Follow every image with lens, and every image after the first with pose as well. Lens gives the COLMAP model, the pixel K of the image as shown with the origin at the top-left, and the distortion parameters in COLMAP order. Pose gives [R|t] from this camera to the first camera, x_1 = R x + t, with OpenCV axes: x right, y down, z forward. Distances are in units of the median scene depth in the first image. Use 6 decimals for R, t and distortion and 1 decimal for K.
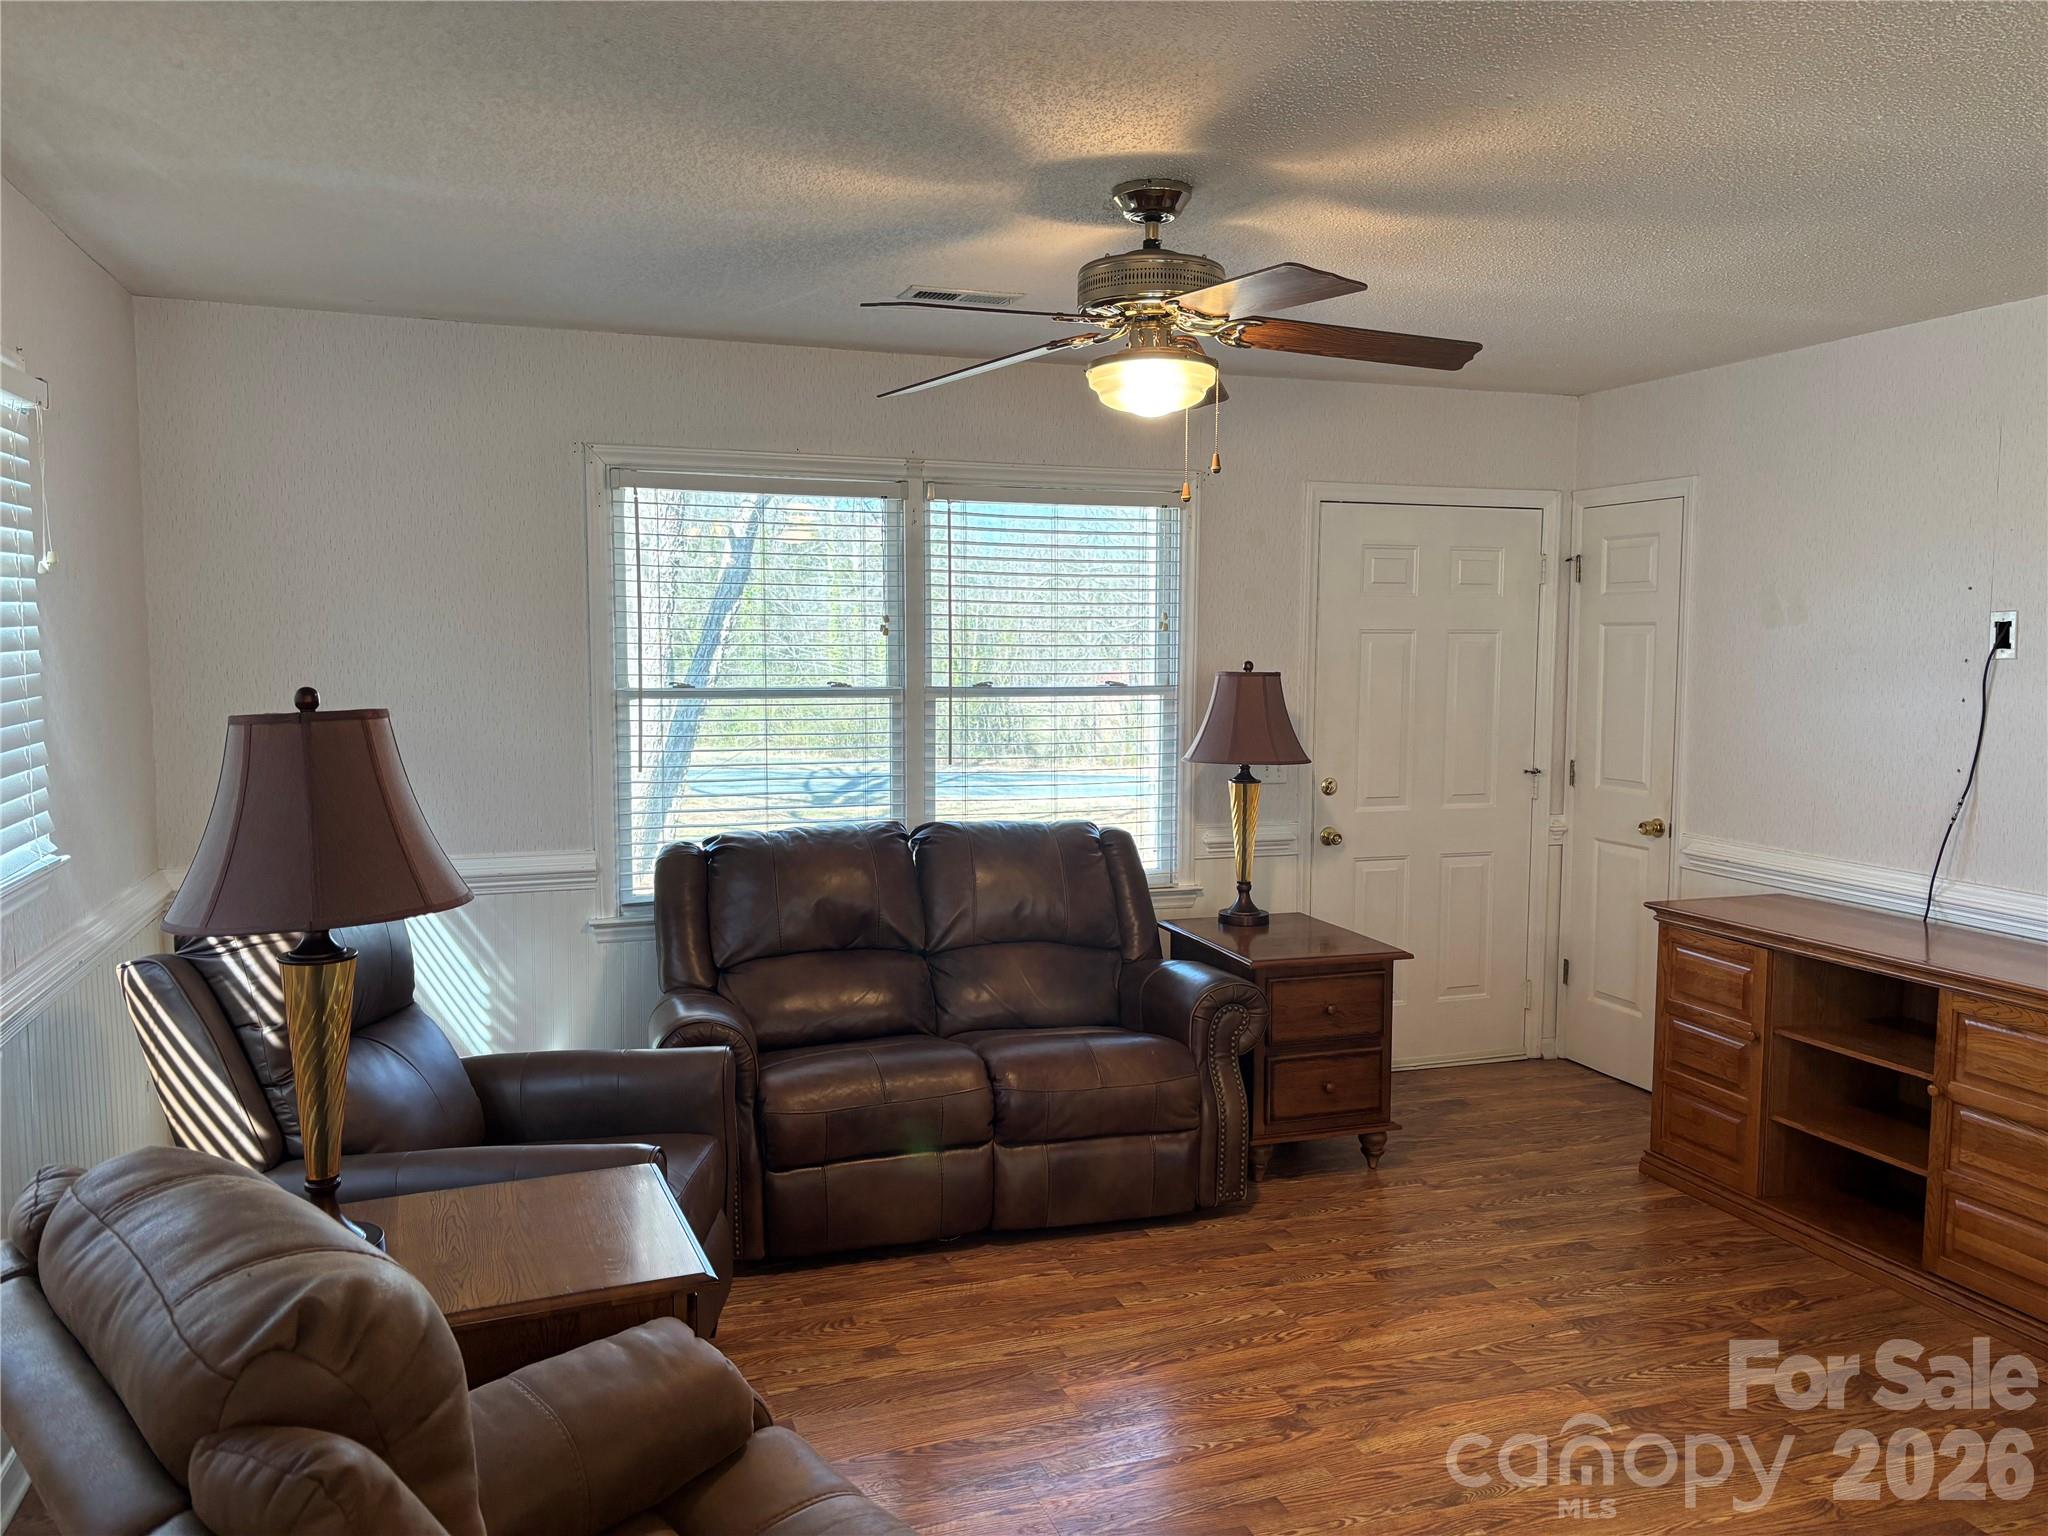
lens RADIAL K [[1538.6, 0, 1041.4], [0, 1538.6, 772.2], [0, 0, 1]] dist [0.059824, -0.069976]
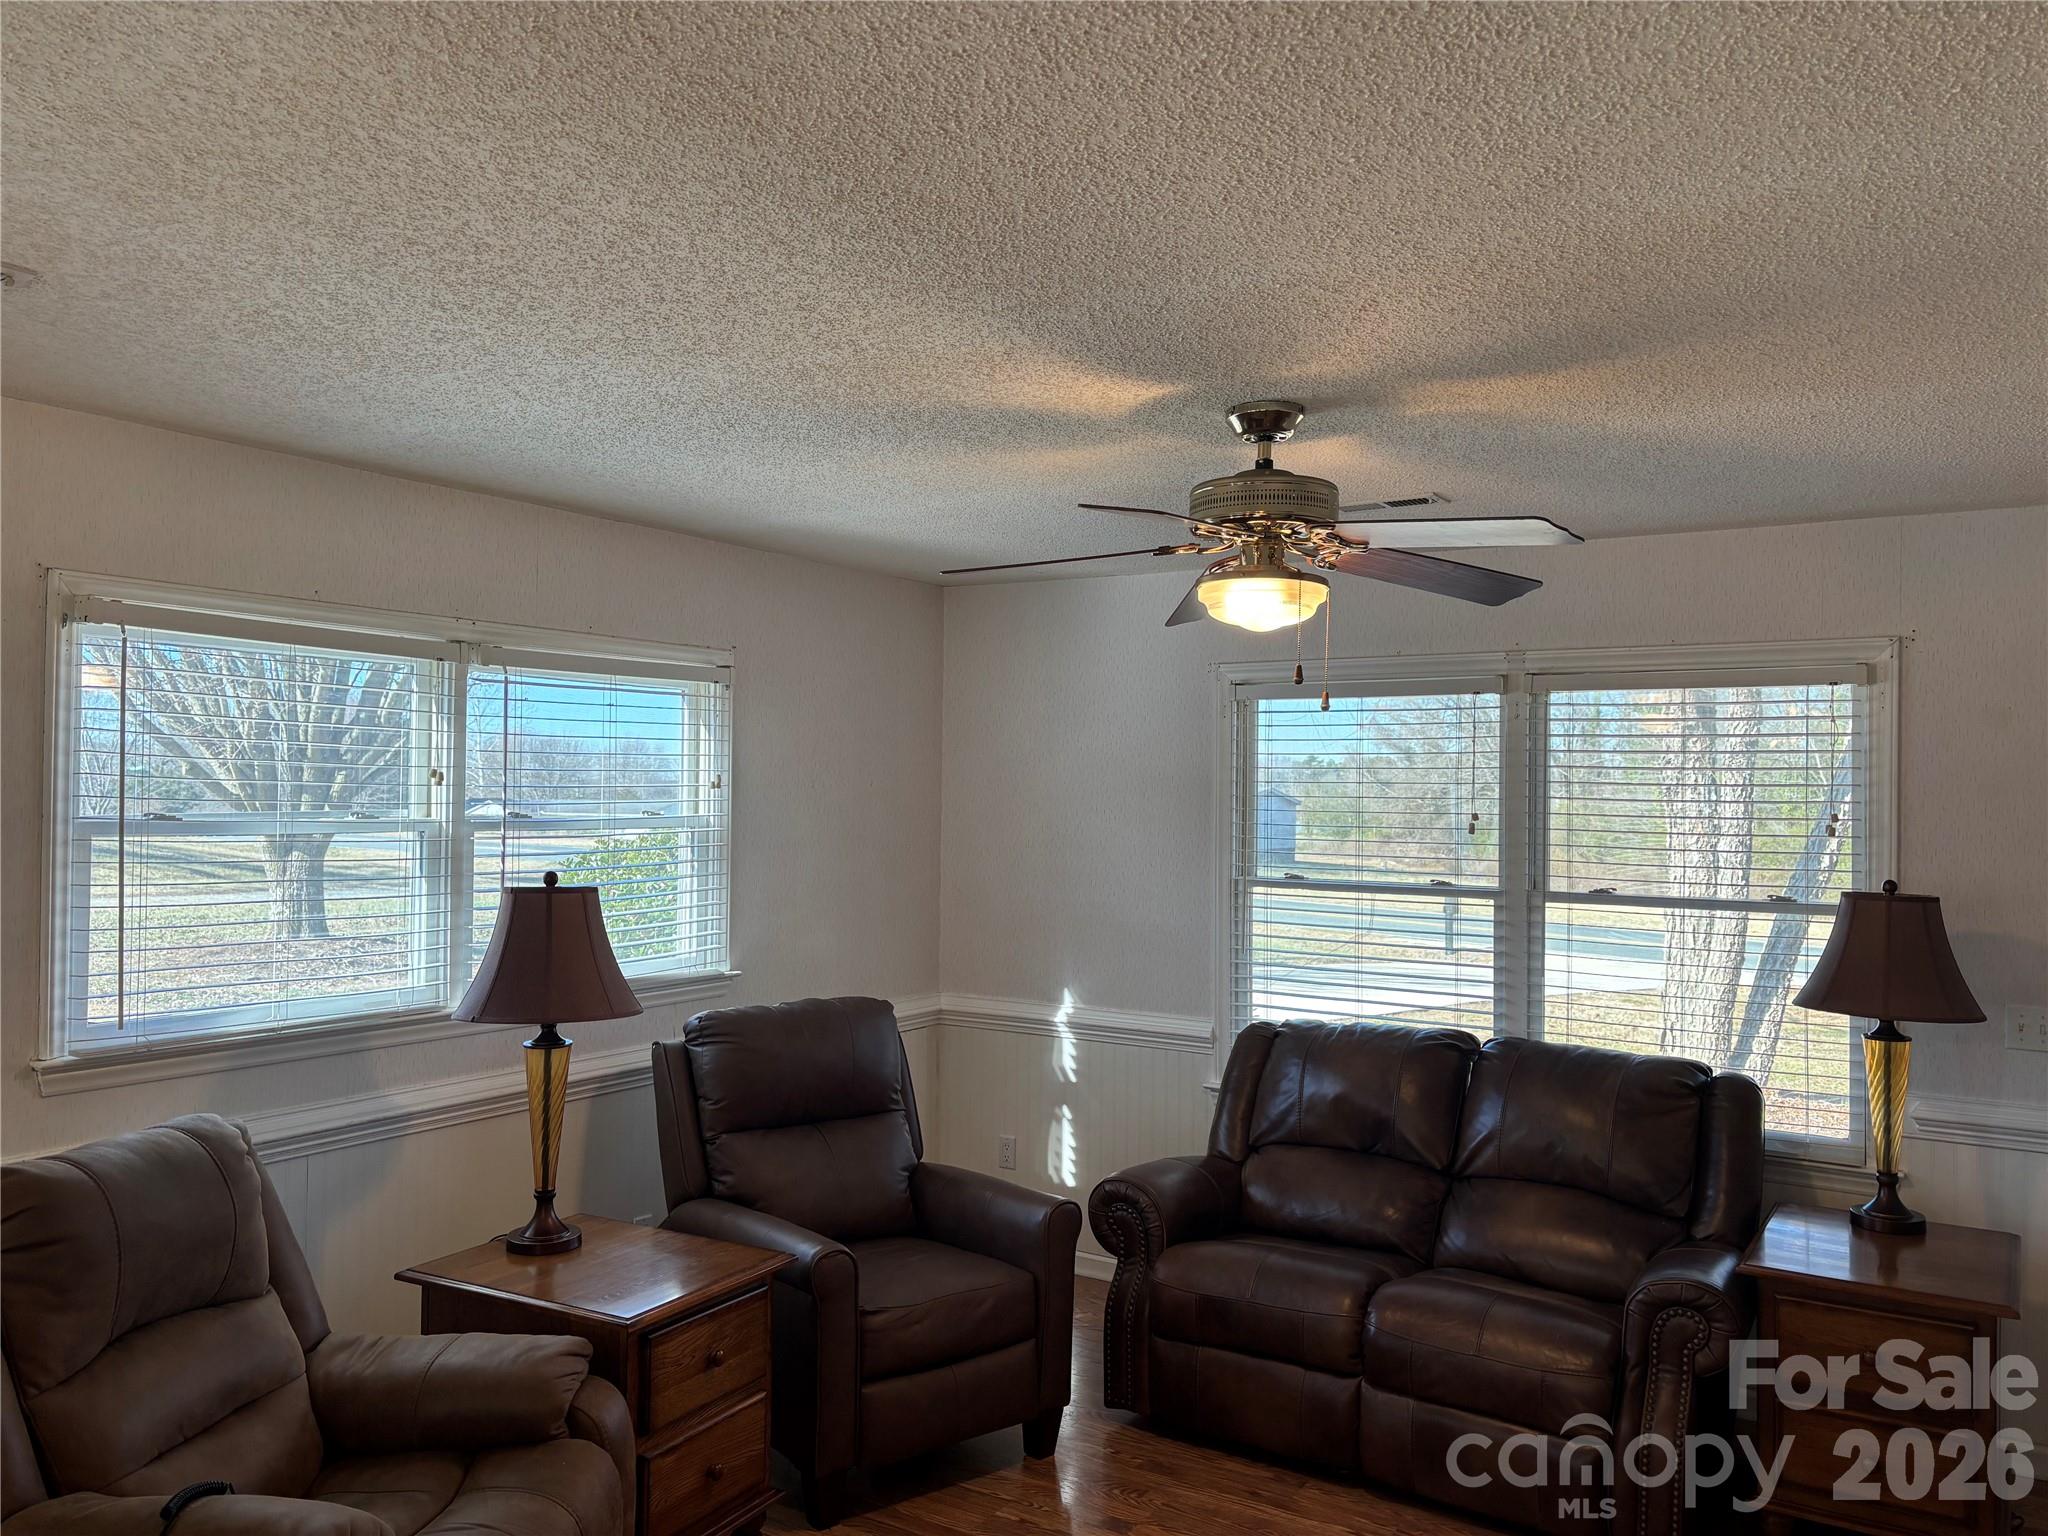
lens RADIAL K [[1538.6, 0, 1041.4], [0, 1538.6, 772.2], [0, 0, 1]] dist [0.059824, -0.069976]
pose [[0.614214, -0.006271, -0.789115, 0.530629], [-0.079173, 0.994433, -0.069528, -0.041549], [0.785158, 0.105181, 0.610298, 0.204883]]
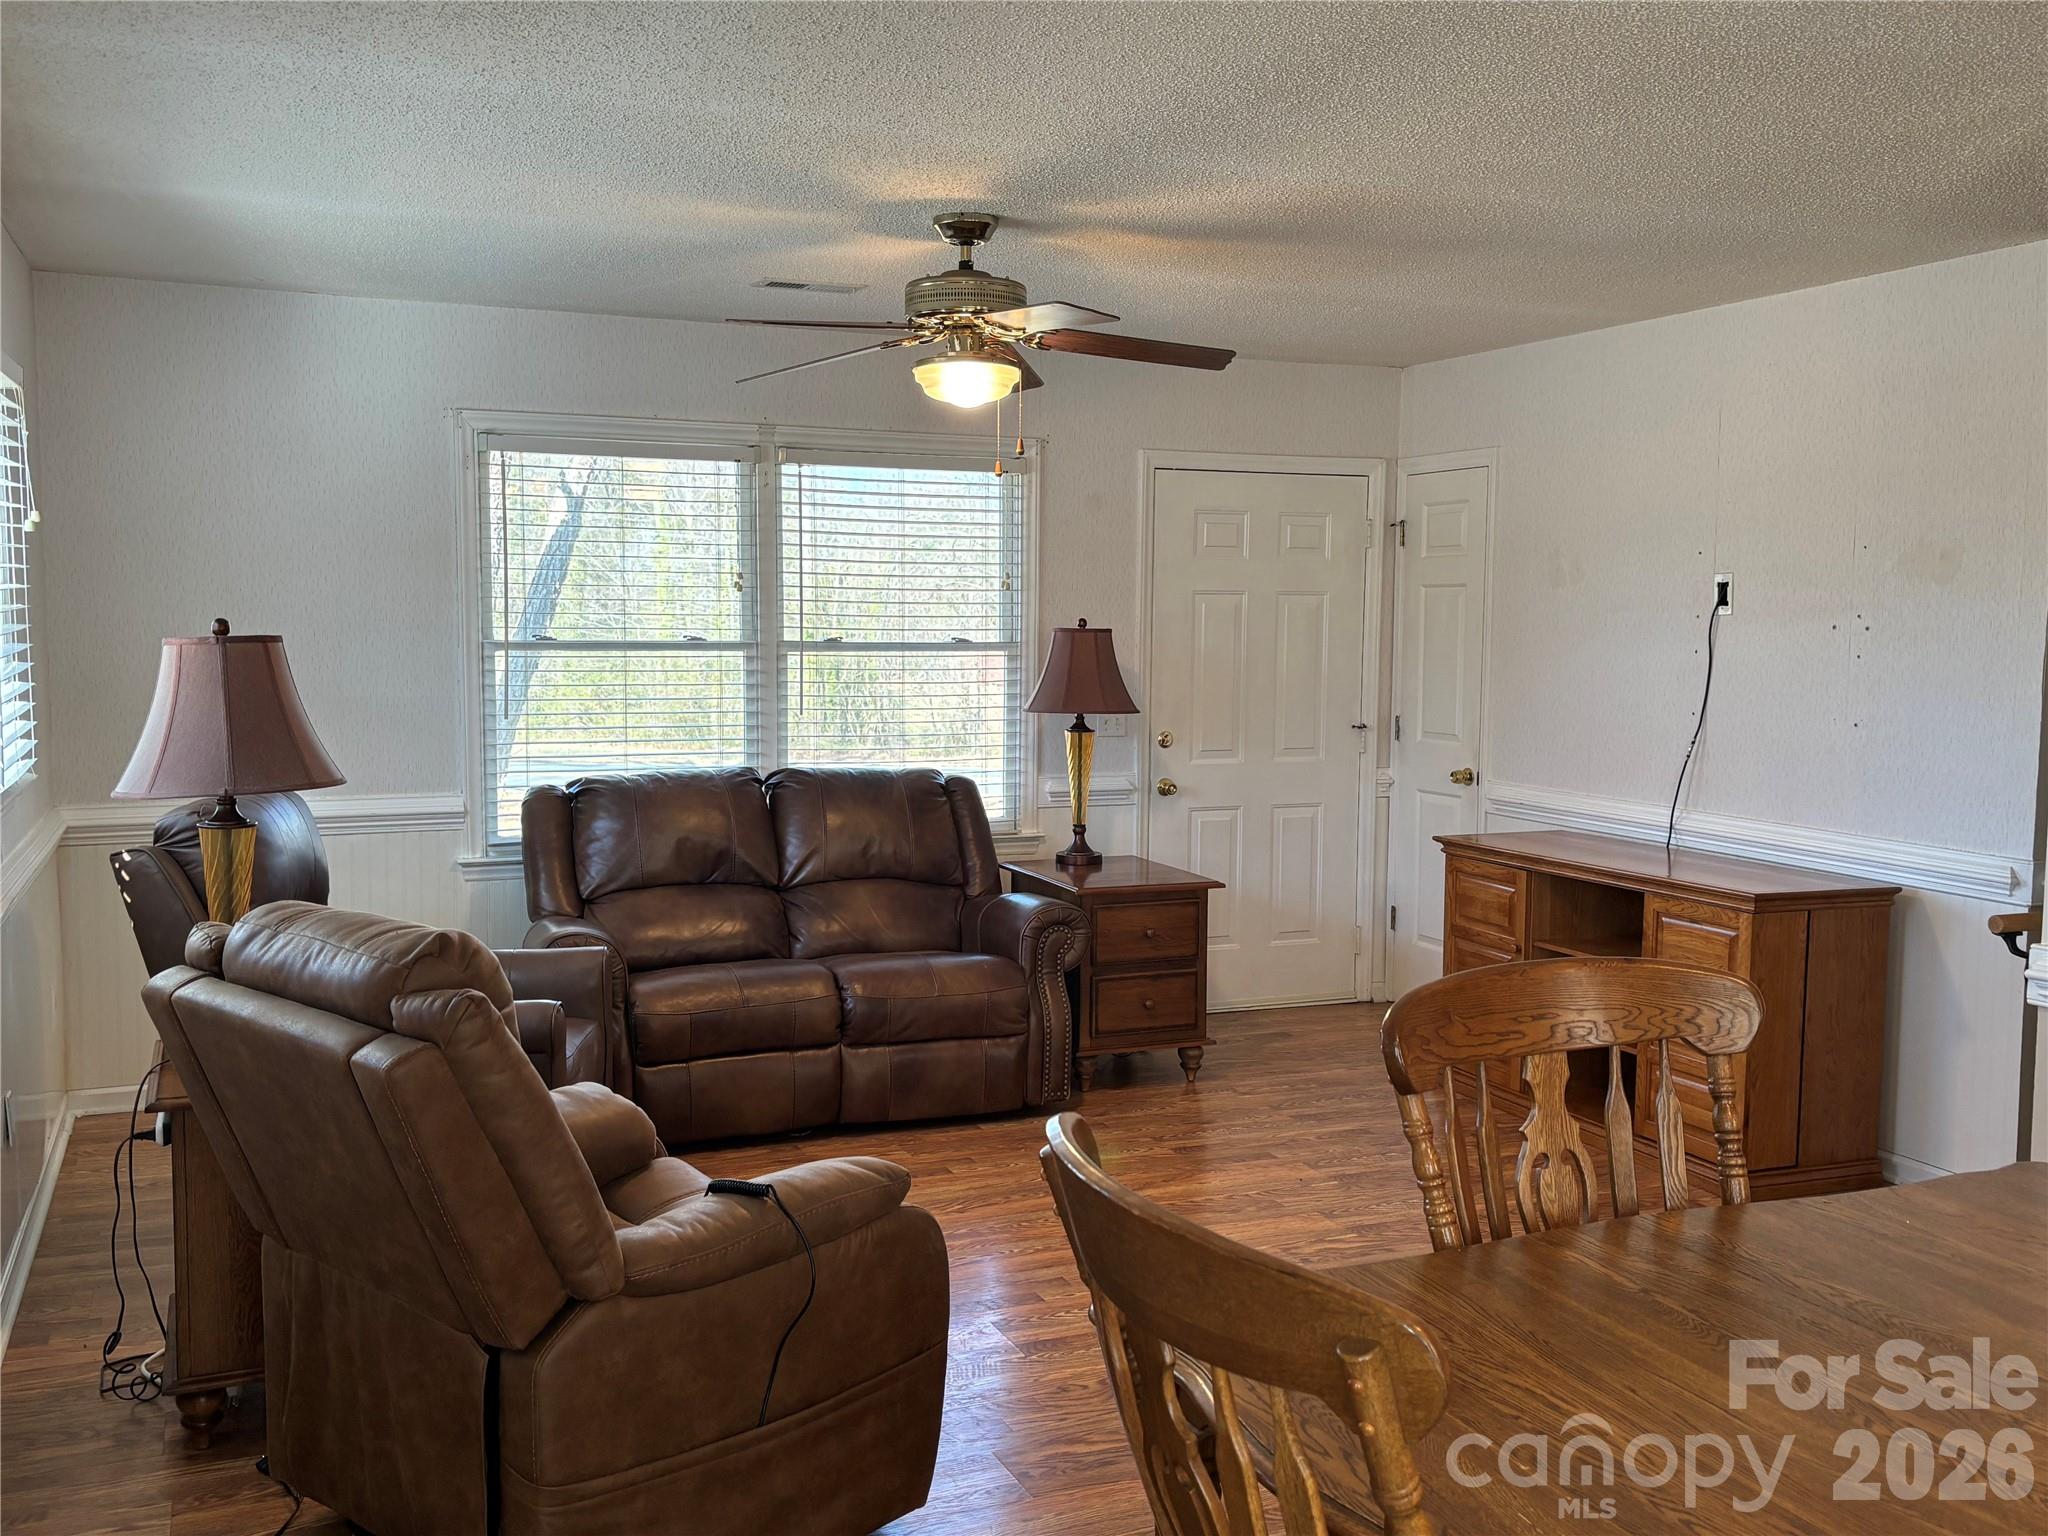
lens RADIAL K [[1848.8, 0, 1024.0], [0, 1848.8, 768.0], [0, 0, 1]] dist [0.118076, -0.323973]
pose [[0.998282, -0.001093, 0.058587, 0.020250], [0.001183, 0.999998, -0.001498, 0.037071], [-0.058585, 0.001565, 0.998281, -0.305466]]
